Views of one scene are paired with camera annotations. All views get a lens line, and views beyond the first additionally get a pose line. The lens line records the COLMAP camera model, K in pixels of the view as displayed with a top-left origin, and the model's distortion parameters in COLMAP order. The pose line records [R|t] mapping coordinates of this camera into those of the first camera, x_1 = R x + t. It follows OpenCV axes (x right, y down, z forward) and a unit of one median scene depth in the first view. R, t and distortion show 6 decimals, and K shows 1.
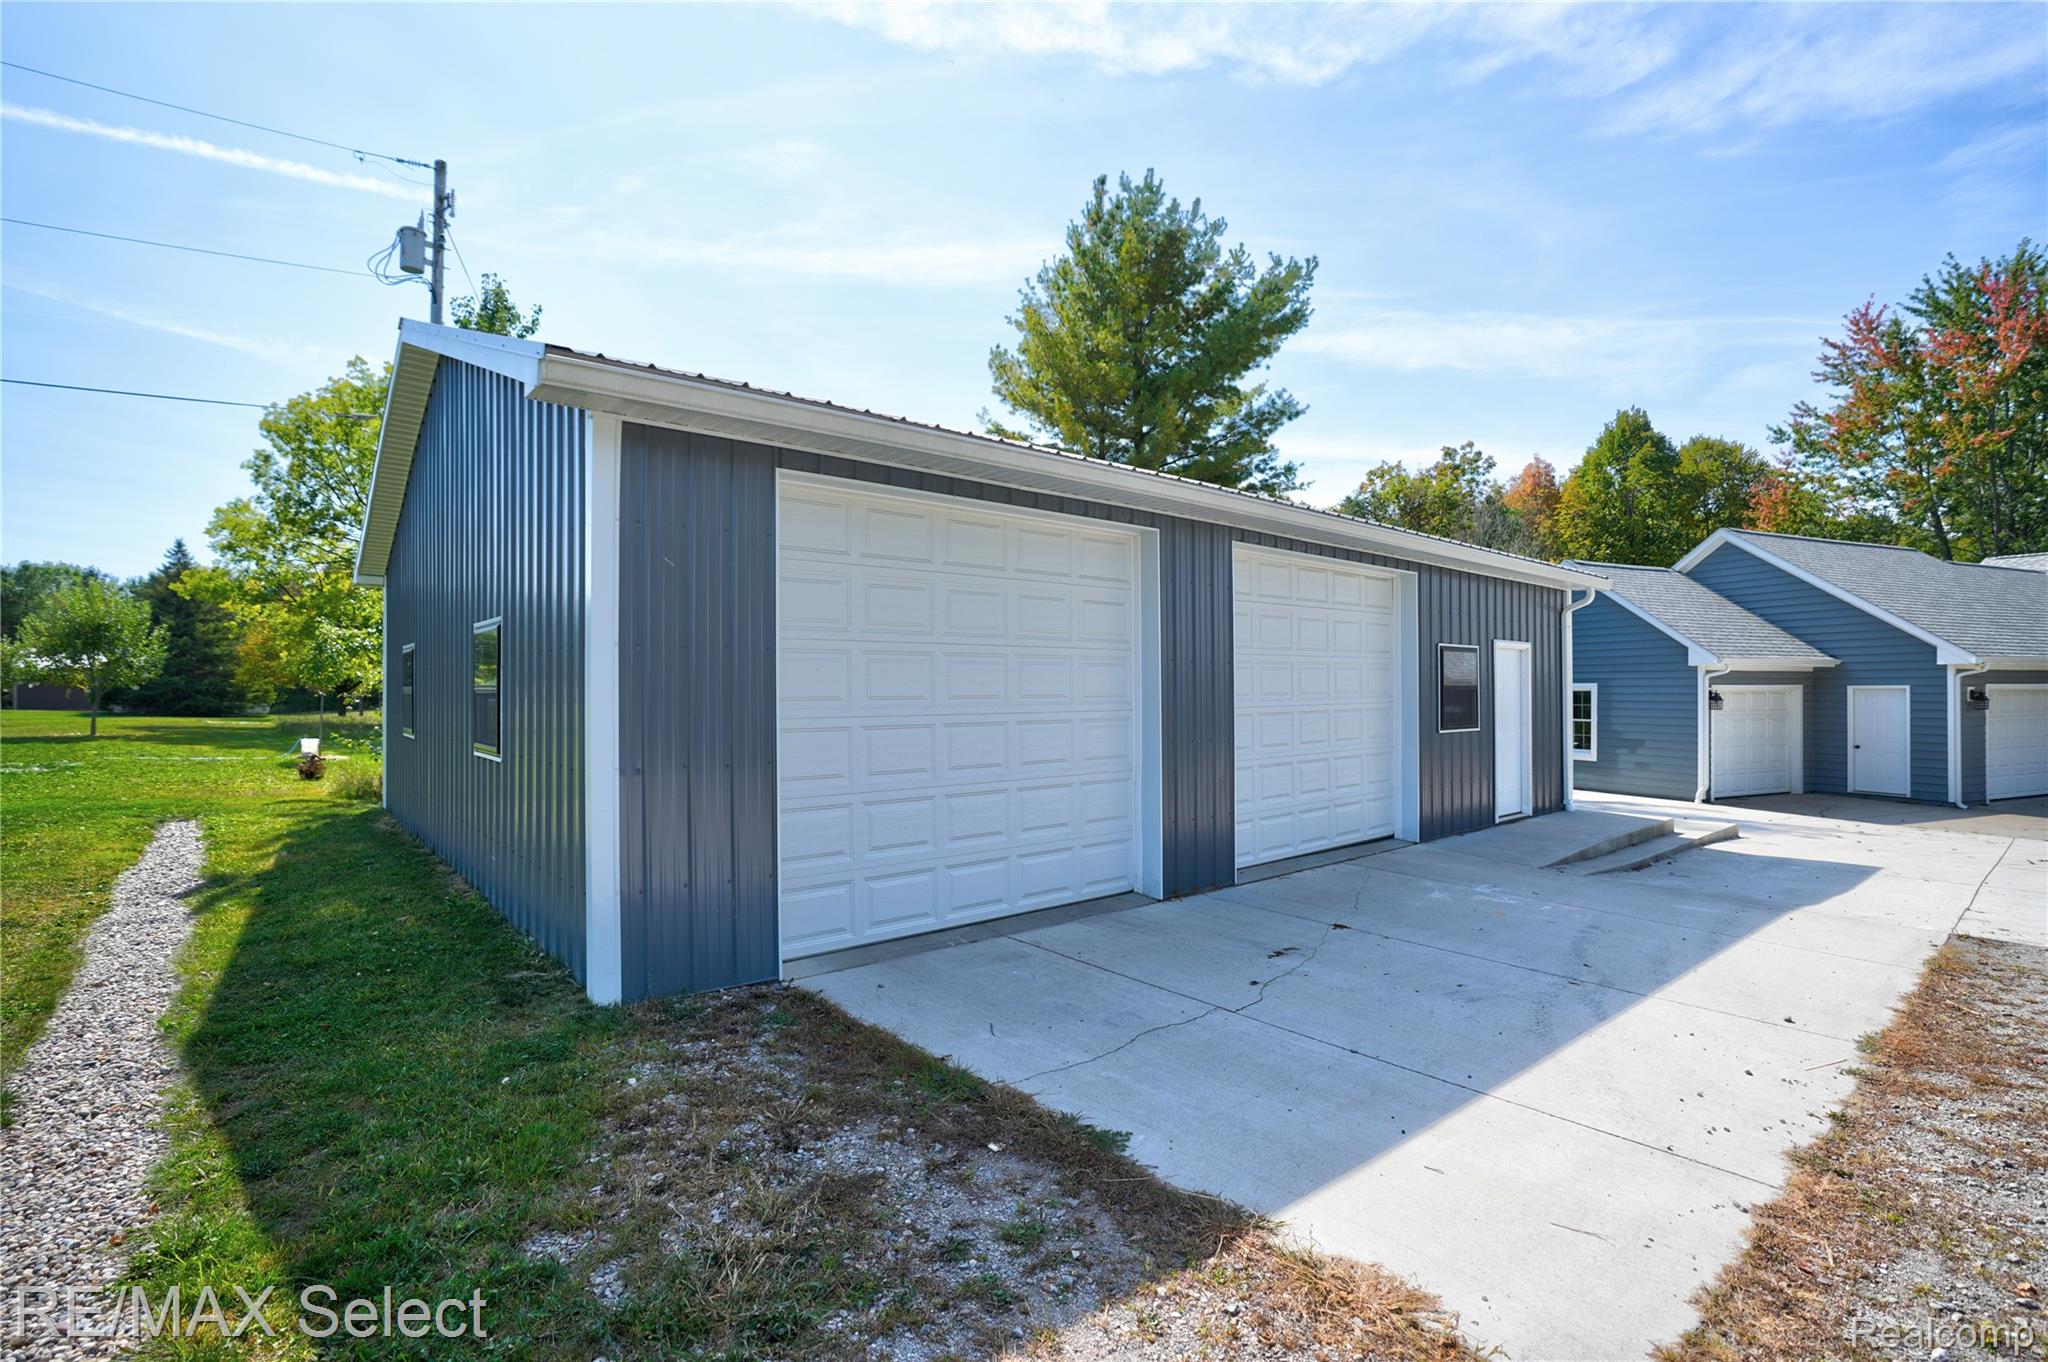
lens RADIAL K [[948.9, 0, 1015.9], [0, 948.9, 703.8], [0, 0, 1]] dist [-0.060191, 0.018610]
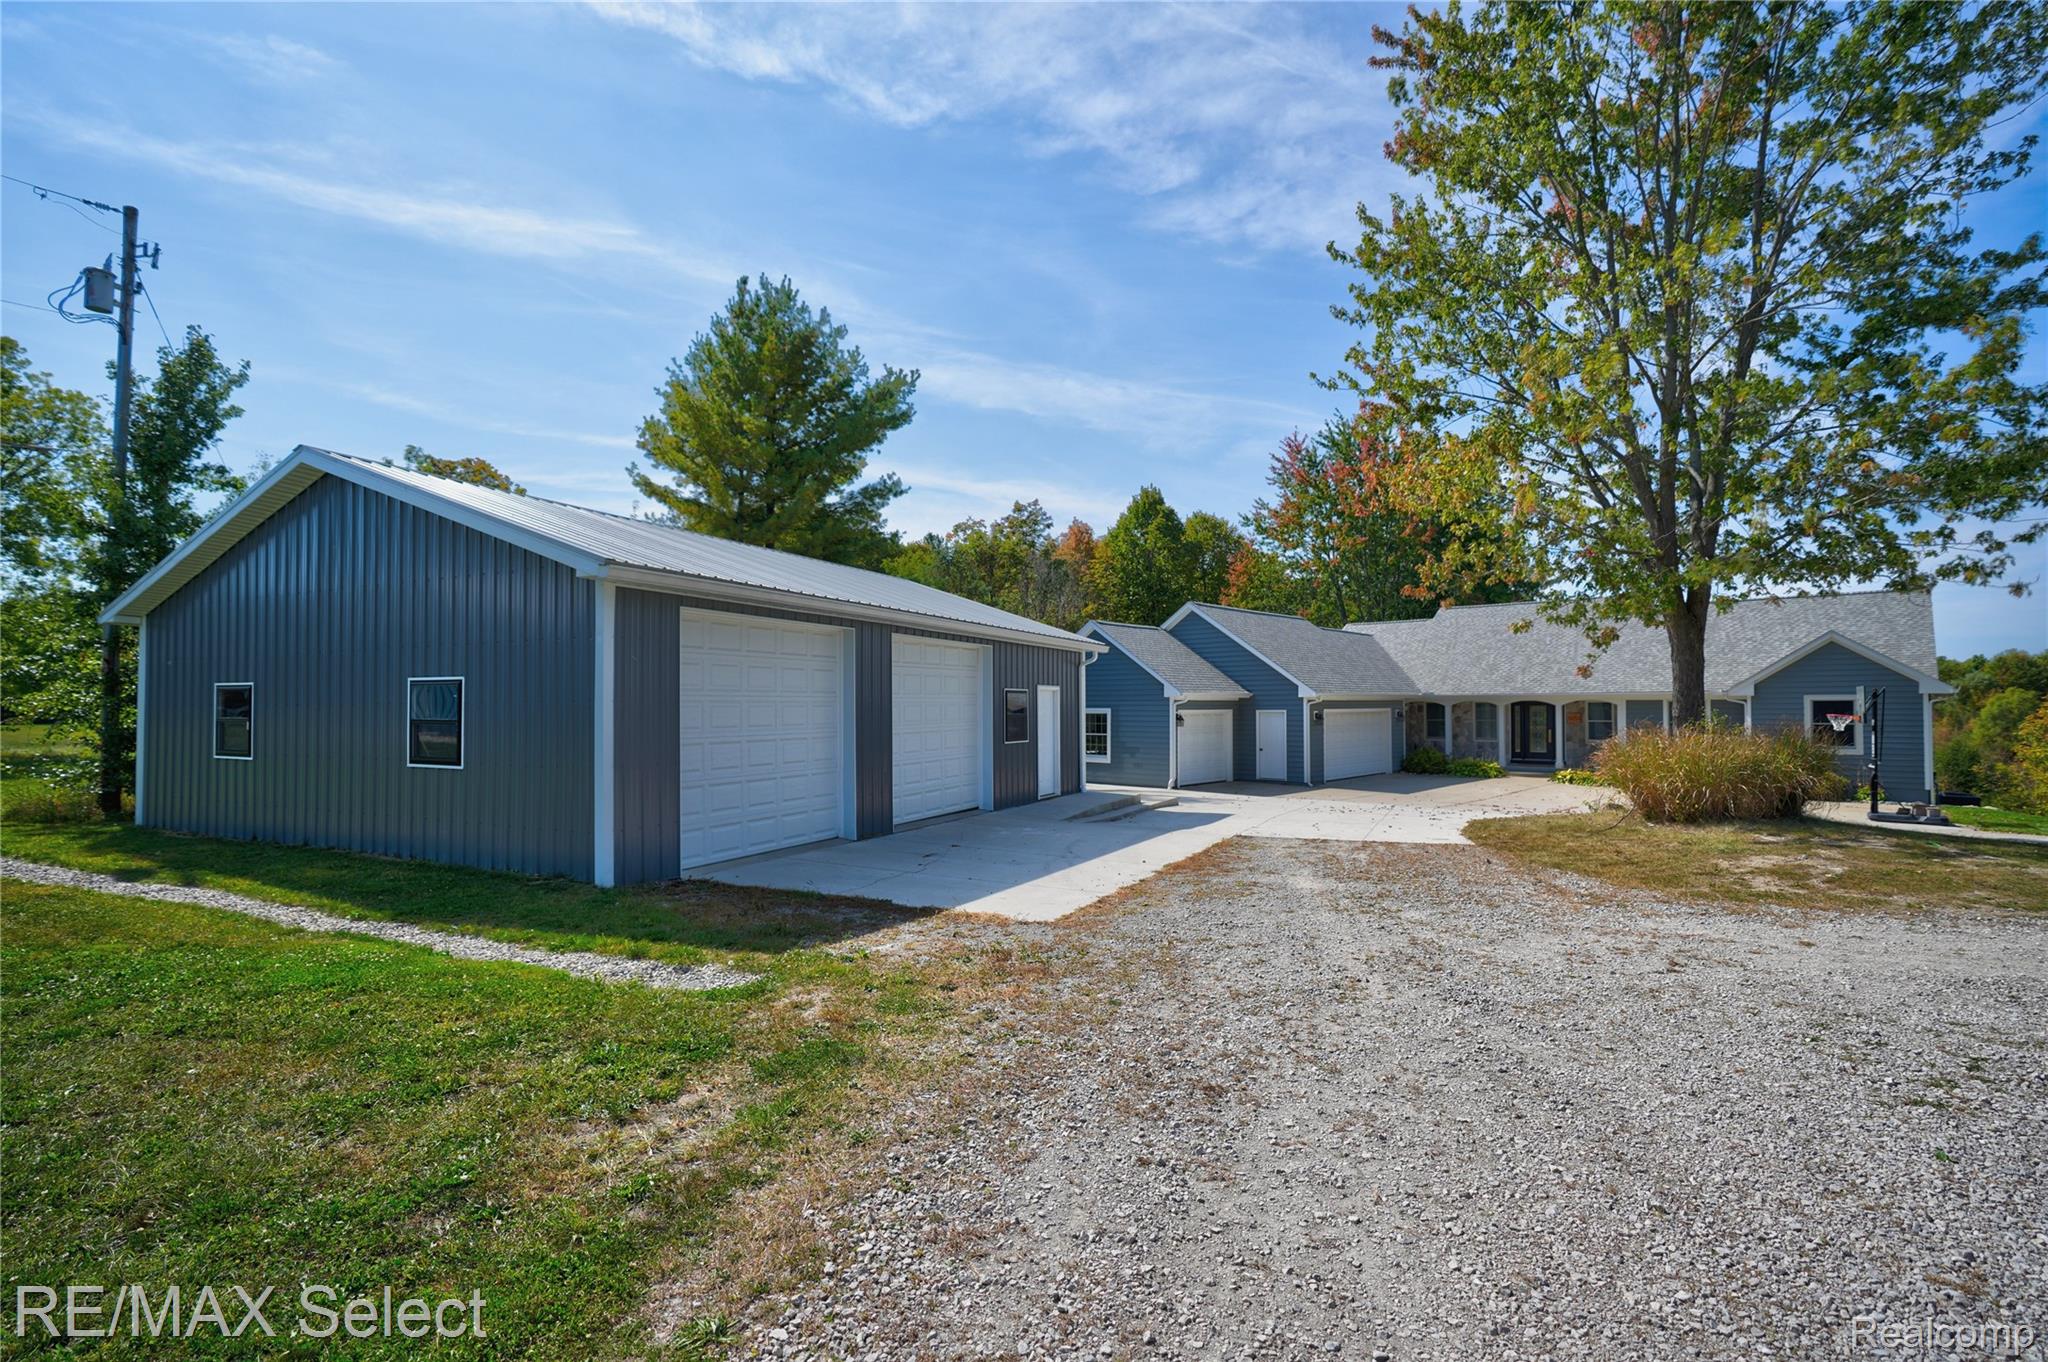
lens RADIAL K [[948.9, 0, 1022.6], [0, 948.9, 723.7], [0, 0, 1]] dist [-0.060191, 0.018610]
pose [[0.906618, -0.007444, 0.421887, -0.071665], [0.007034, 0.999972, 0.002527, -0.002176], [-0.421894, 0.000677, 0.906645, -0.168140]]
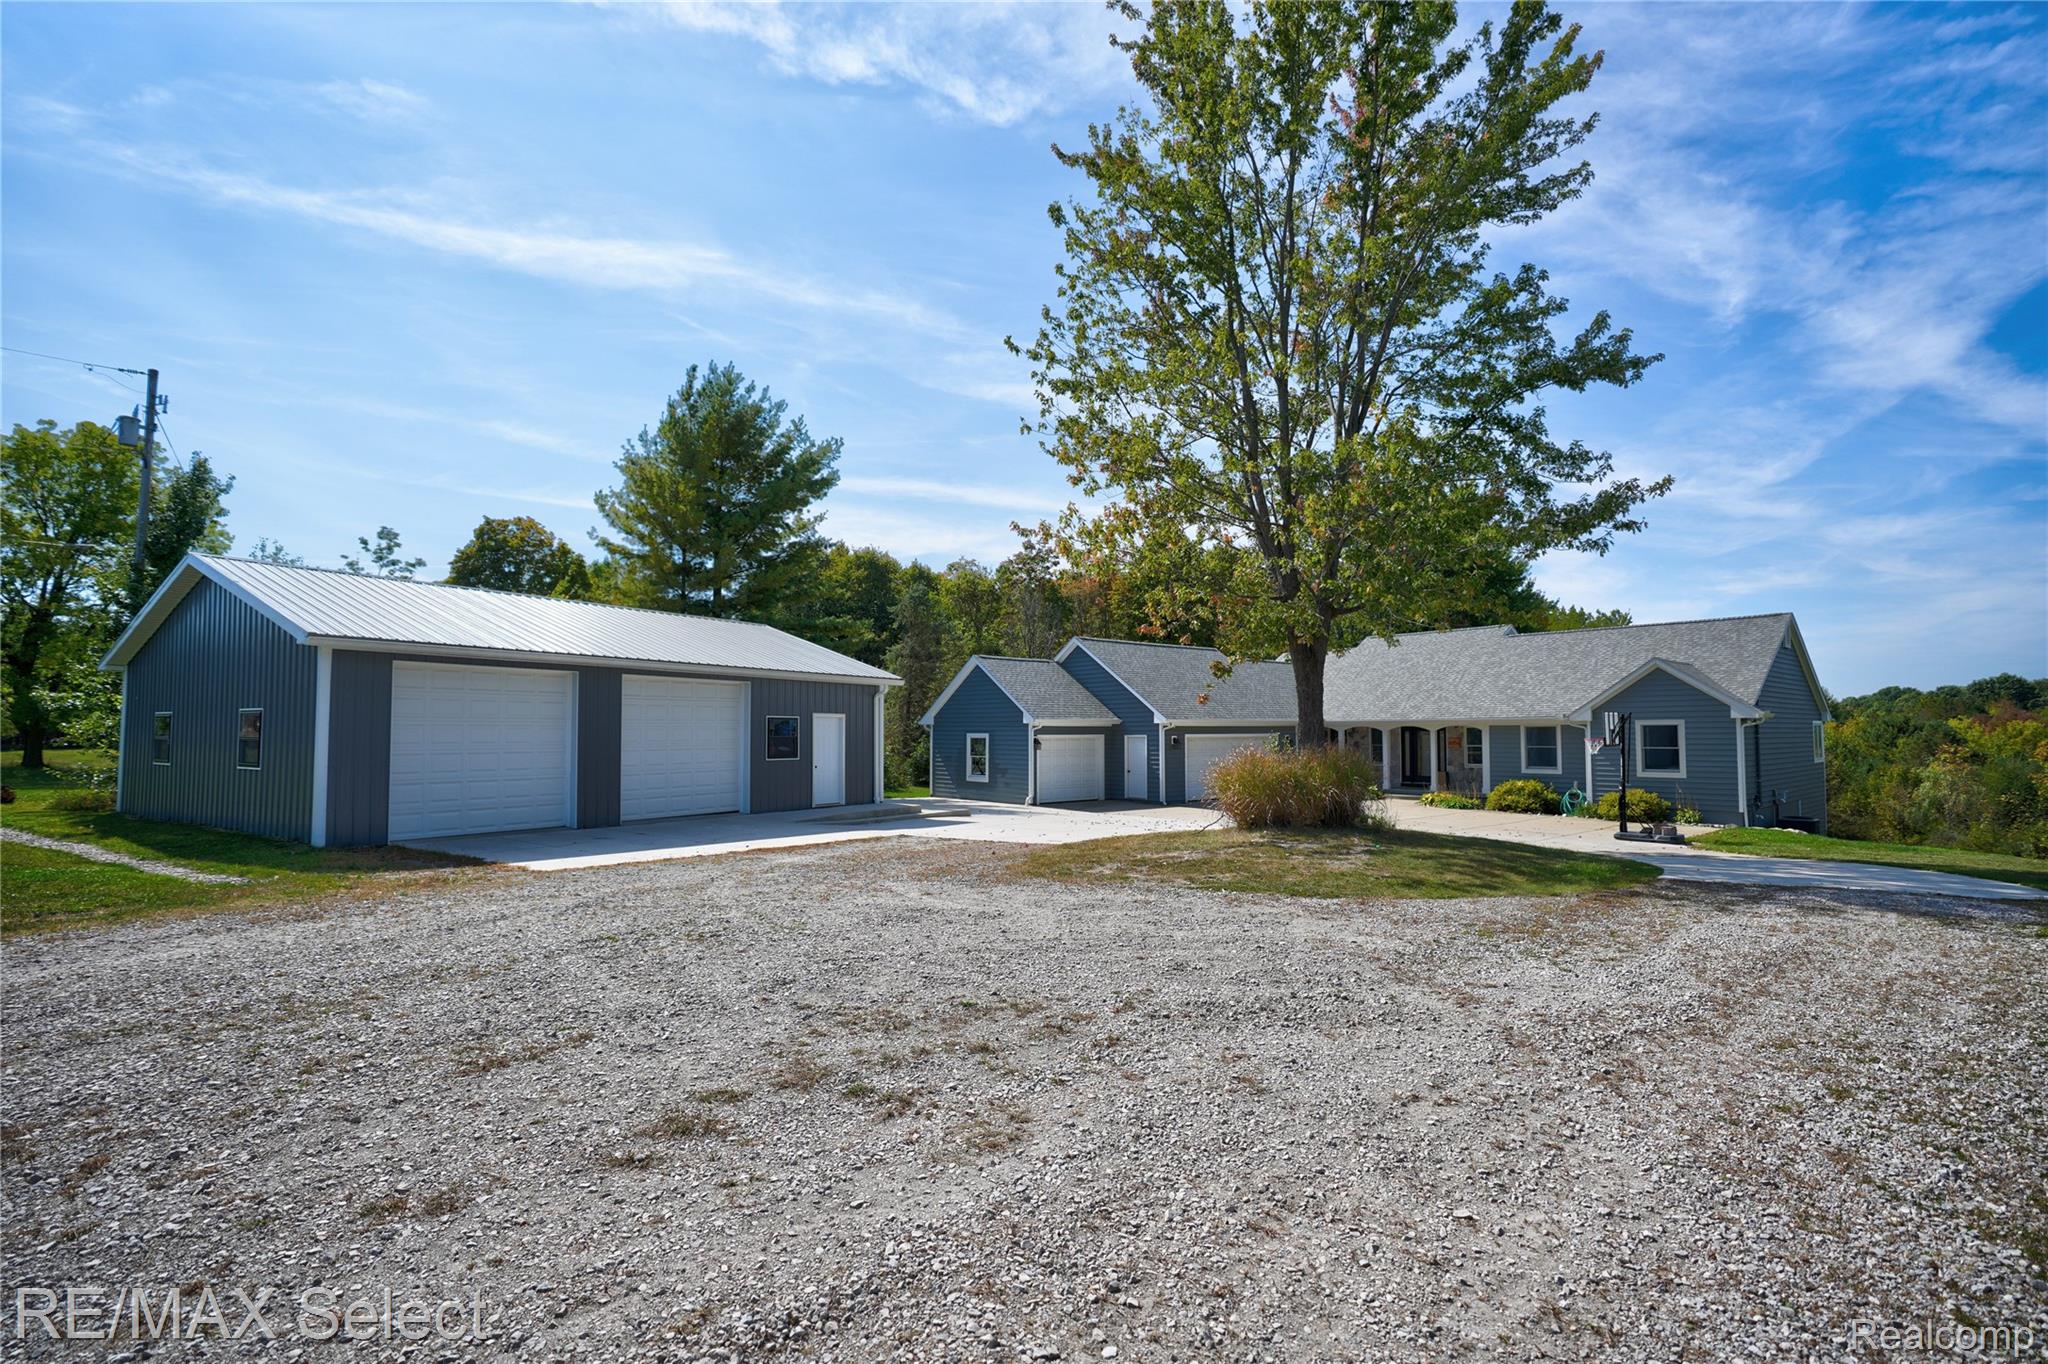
lens RADIAL K [[948.9, 0, 1028.1], [0, 948.9, 710.7], [0, 0, 1]] dist [-0.060191, 0.018610]
pose [[0.950377, 0.008787, 0.310977, 0.115572], [0.004358, 0.999127, -0.041550, 0.004024], [-0.311070, 0.040844, 0.949509, -0.366256]]
